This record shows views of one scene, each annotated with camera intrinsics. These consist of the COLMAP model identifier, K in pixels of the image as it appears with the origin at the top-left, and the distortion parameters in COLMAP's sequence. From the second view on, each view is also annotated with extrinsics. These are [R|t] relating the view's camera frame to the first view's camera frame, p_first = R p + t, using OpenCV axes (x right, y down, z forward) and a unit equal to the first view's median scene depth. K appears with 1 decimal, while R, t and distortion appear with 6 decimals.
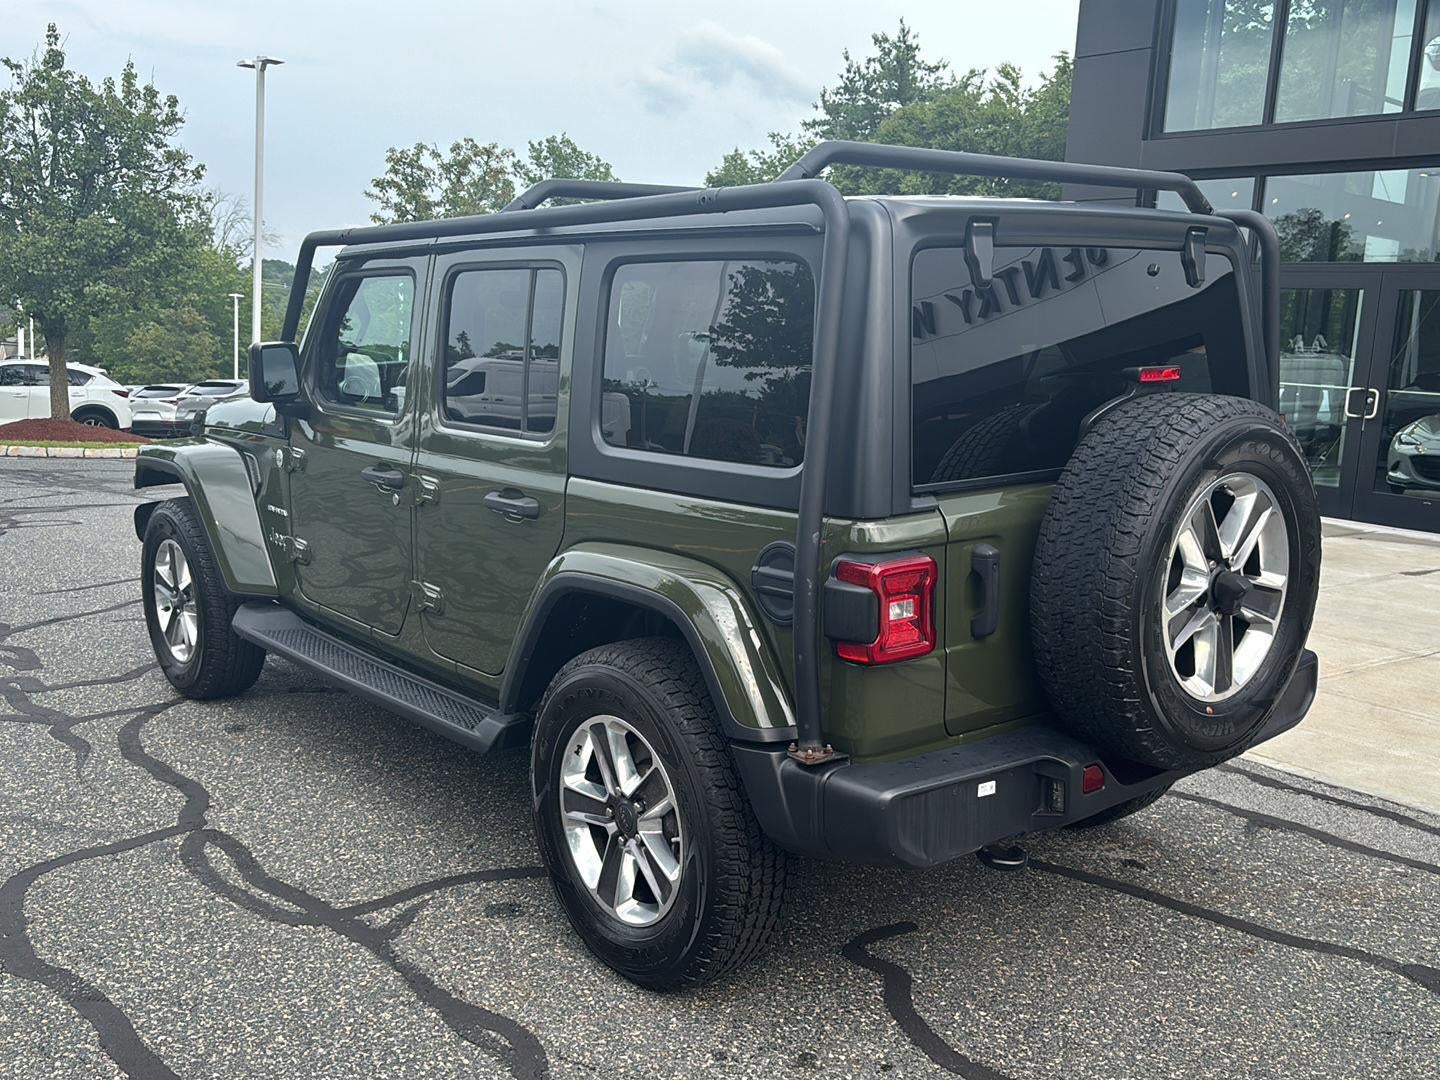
lens RADIAL K [[1387.3, 0, 713.0], [0, 1387.3, 545.1], [0, 0, 1]] dist [0.016239, 0.000000]
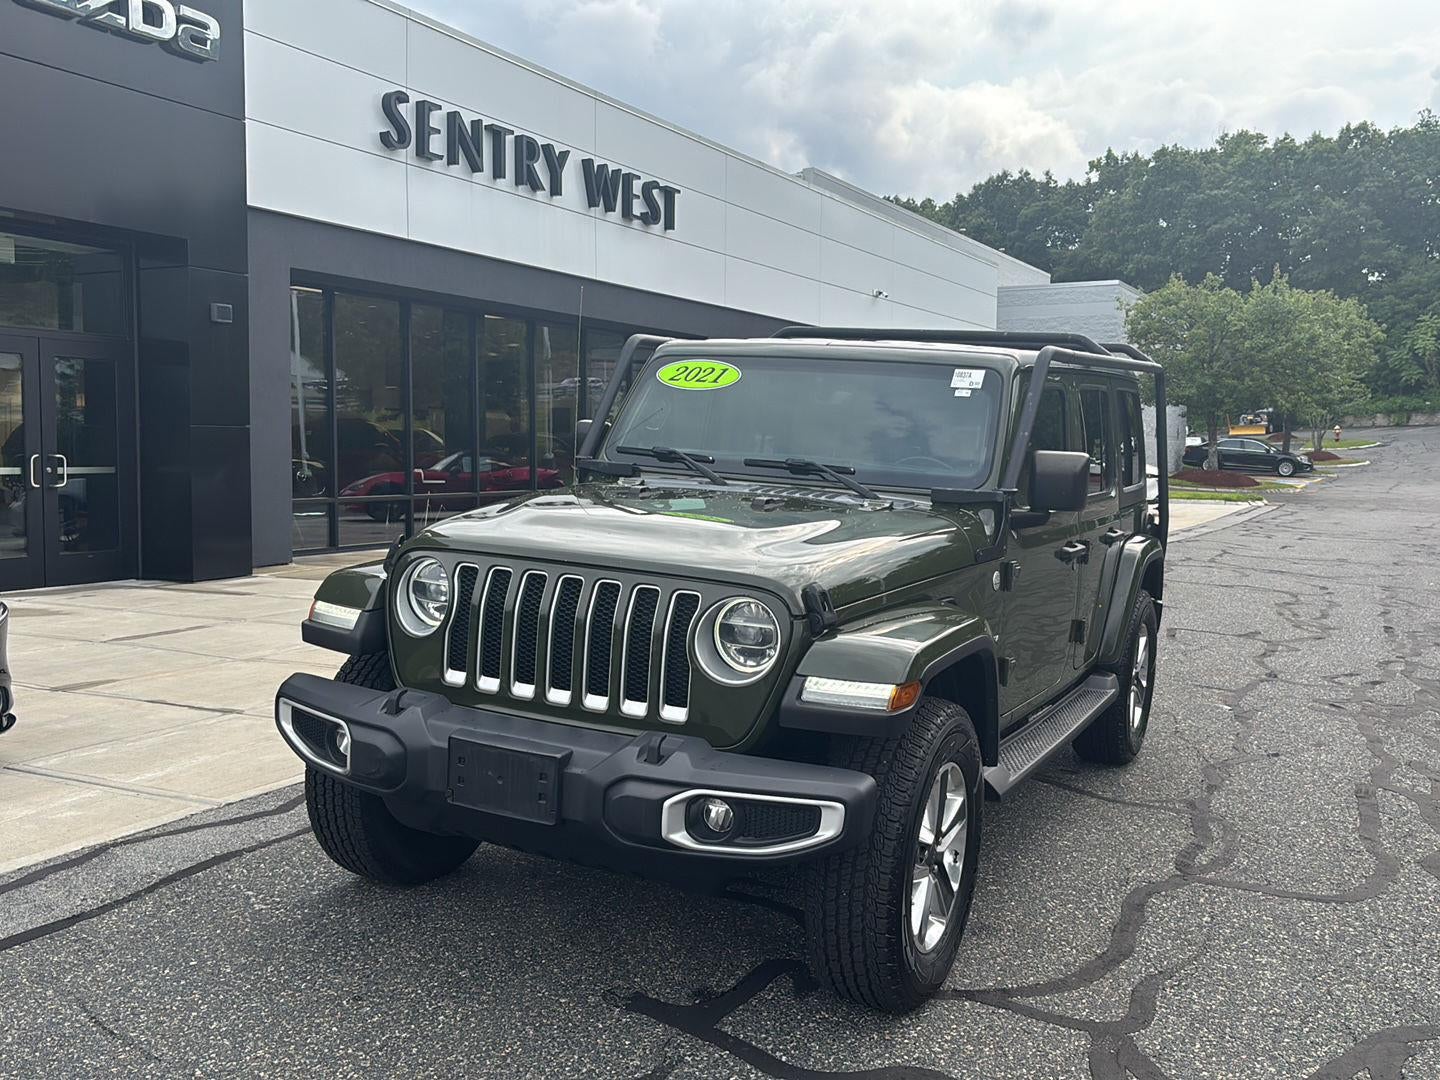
lens RADIAL K [[1387.3, 0, 720.6], [0, 1387.3, 542.4], [0, 0, 1]] dist [0.016239, 0.000000]
pose [[-0.409335, -0.117578, 0.904776, -1.175119], [0.113458, 0.977405, 0.178346, -0.299902], [-0.905302, 0.175658, -0.386746, 1.682180]]
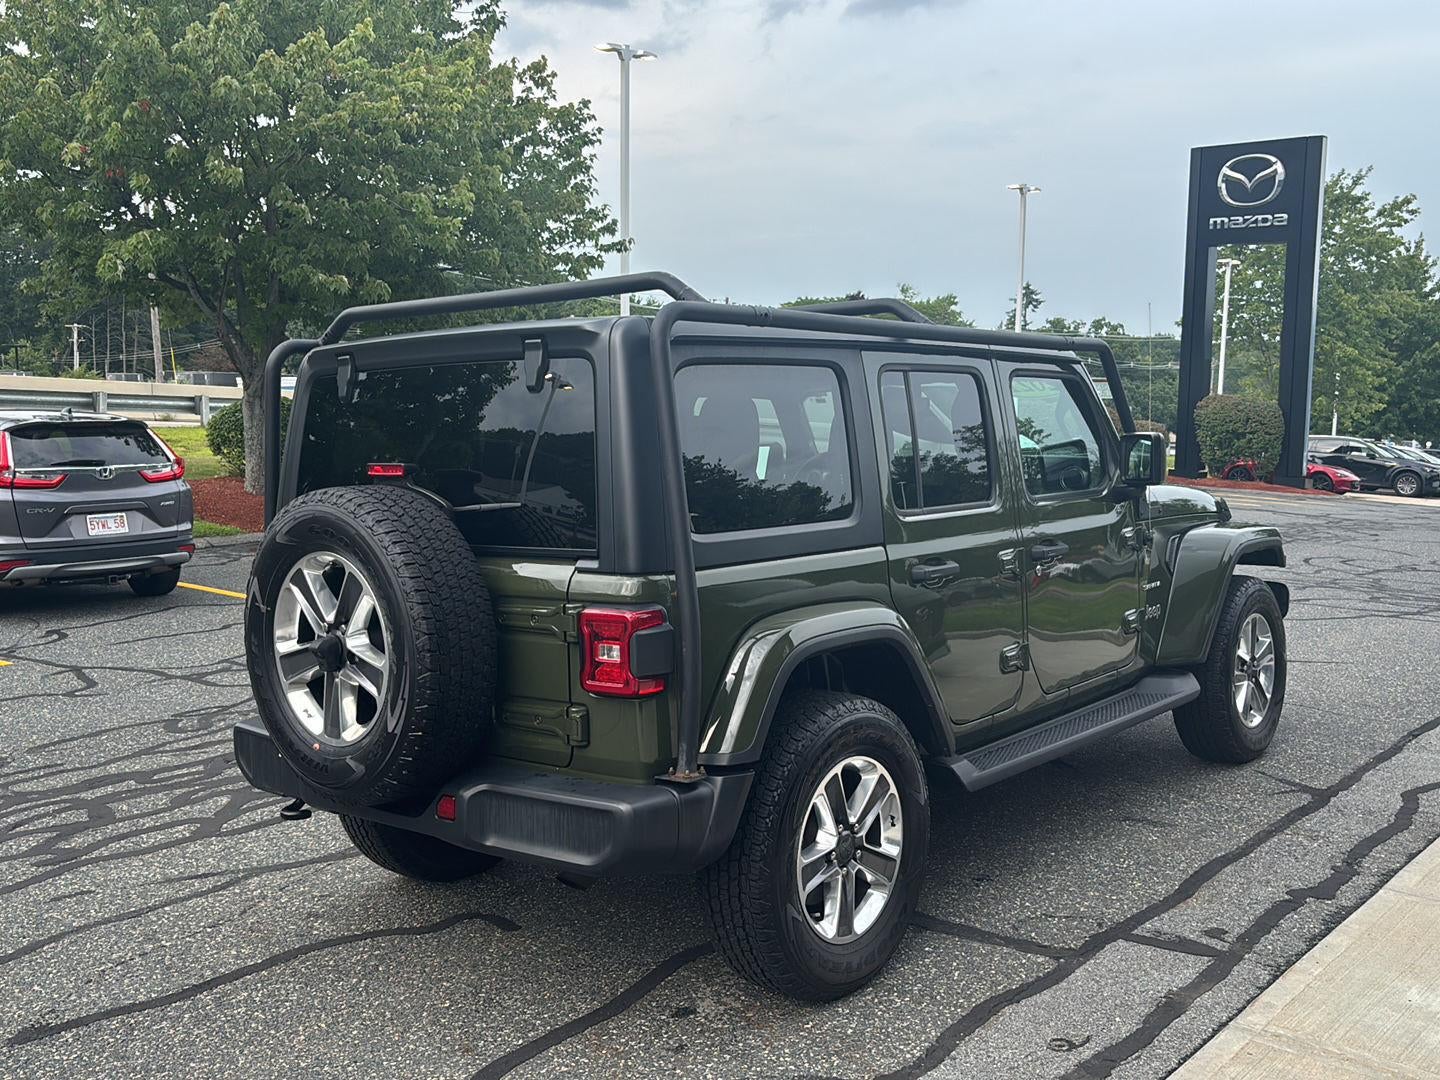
lens RADIAL K [[1387.3, 0, 725.4], [0, 1387.3, 543.0], [0, 0, 1]] dist [0.016239, 0.000000]
pose [[0.179078, 0.078096, -0.980730, 1.079686], [-0.149553, 0.987421, 0.051320, -0.115392], [0.972402, 0.137480, 0.188505, 0.744434]]
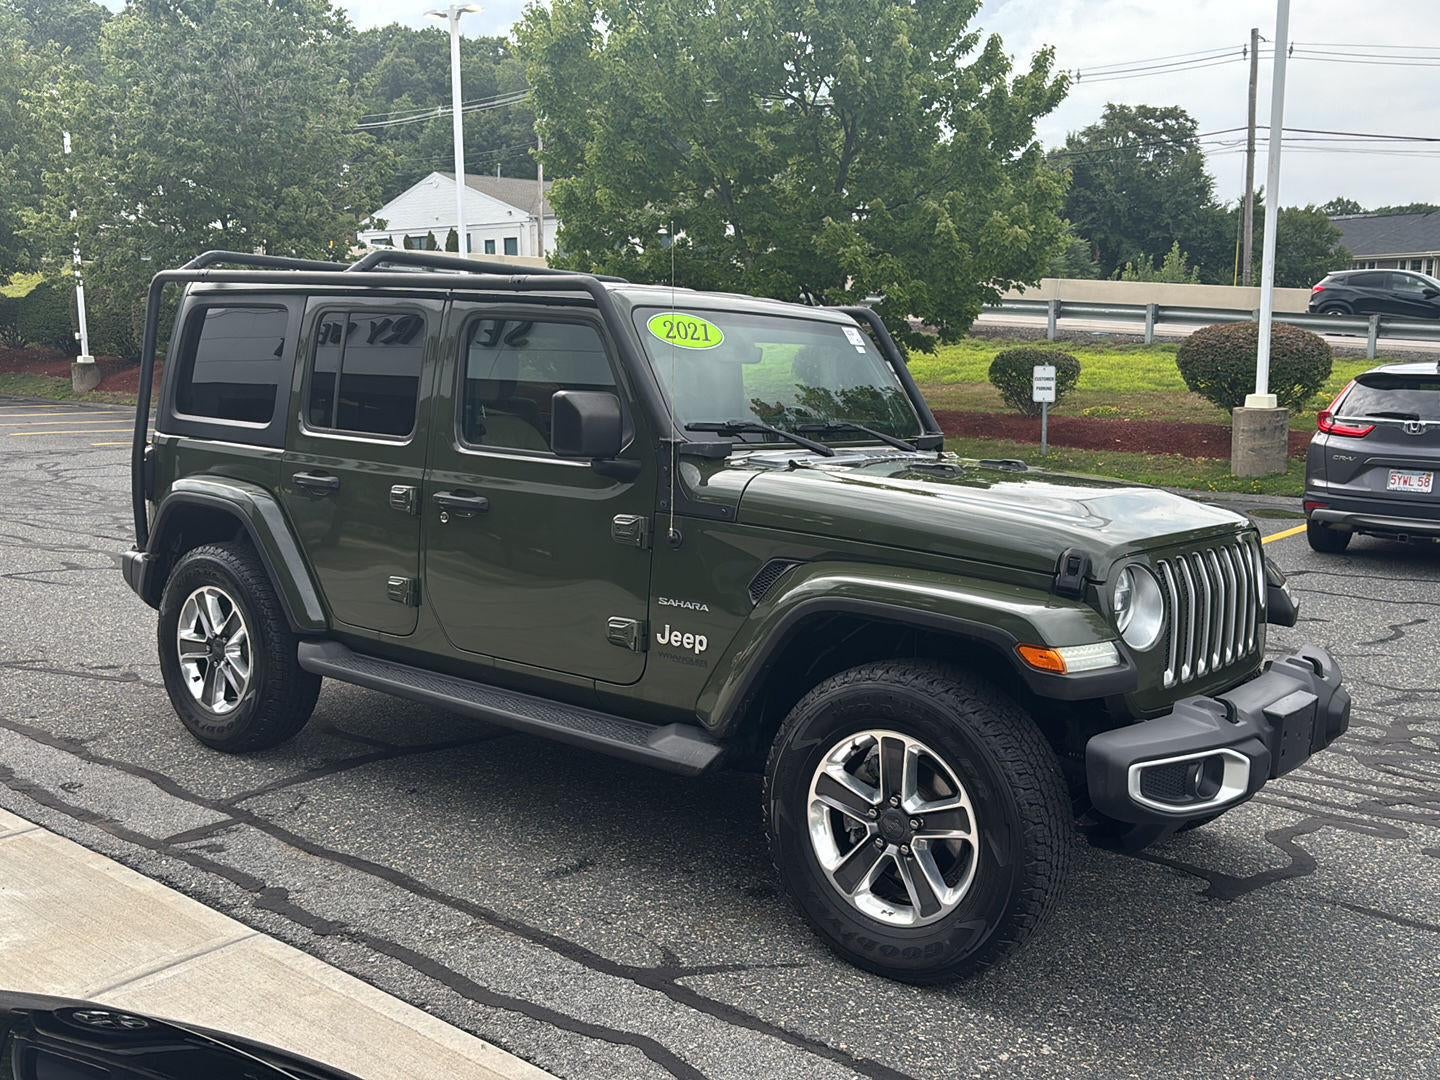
lens RADIAL K [[1387.3, 0, 715.3], [0, 1387.3, 552.4], [0, 0, 1]] dist [0.016239, 0.000000]
pose [[-0.976145, -0.010803, -0.216849, 0.104724], [-0.078310, 0.949054, 0.305228, -0.387300], [0.202504, 0.314928, -0.927261, 2.205611]]
